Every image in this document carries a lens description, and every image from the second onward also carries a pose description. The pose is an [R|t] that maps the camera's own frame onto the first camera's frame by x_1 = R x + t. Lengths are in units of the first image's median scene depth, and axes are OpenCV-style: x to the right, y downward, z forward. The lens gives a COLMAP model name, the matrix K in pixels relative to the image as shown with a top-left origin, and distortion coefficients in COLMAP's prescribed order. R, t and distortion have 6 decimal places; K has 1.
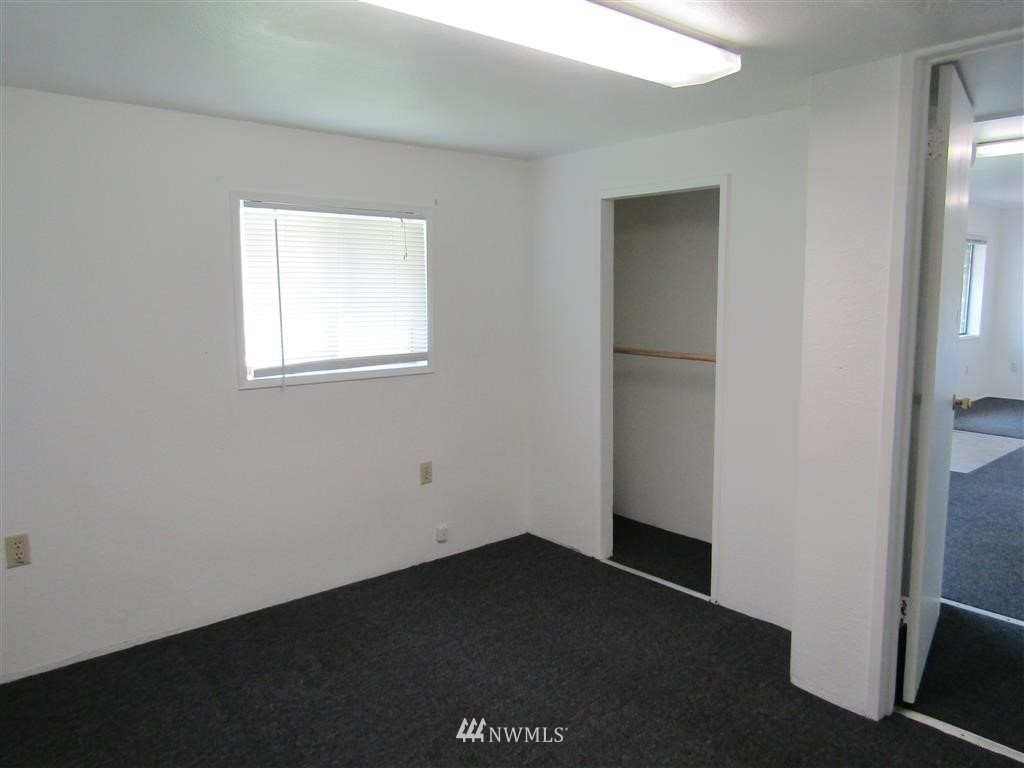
lens RADIAL K [[719.2, 0, 512.8], [0, 719.2, 381.2], [0, 0, 1]] dist [-0.023982, 0.016786]
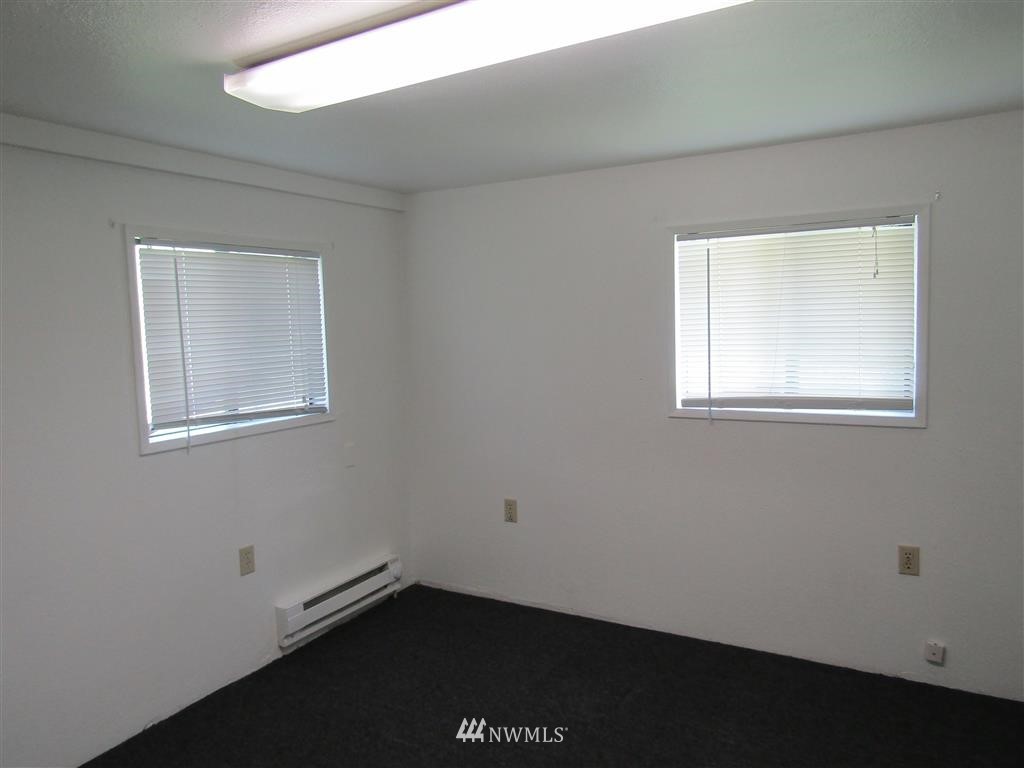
lens RADIAL K [[719.2, 0, 512.8], [0, 719.2, 381.2], [0, 0, 1]] dist [-0.023982, 0.016786]
pose [[0.339616, 0.066641, -0.938201, 0.504671], [-0.093253, 0.994958, 0.036916, -0.055415], [0.935930, 0.074953, 0.344118, 0.413692]]
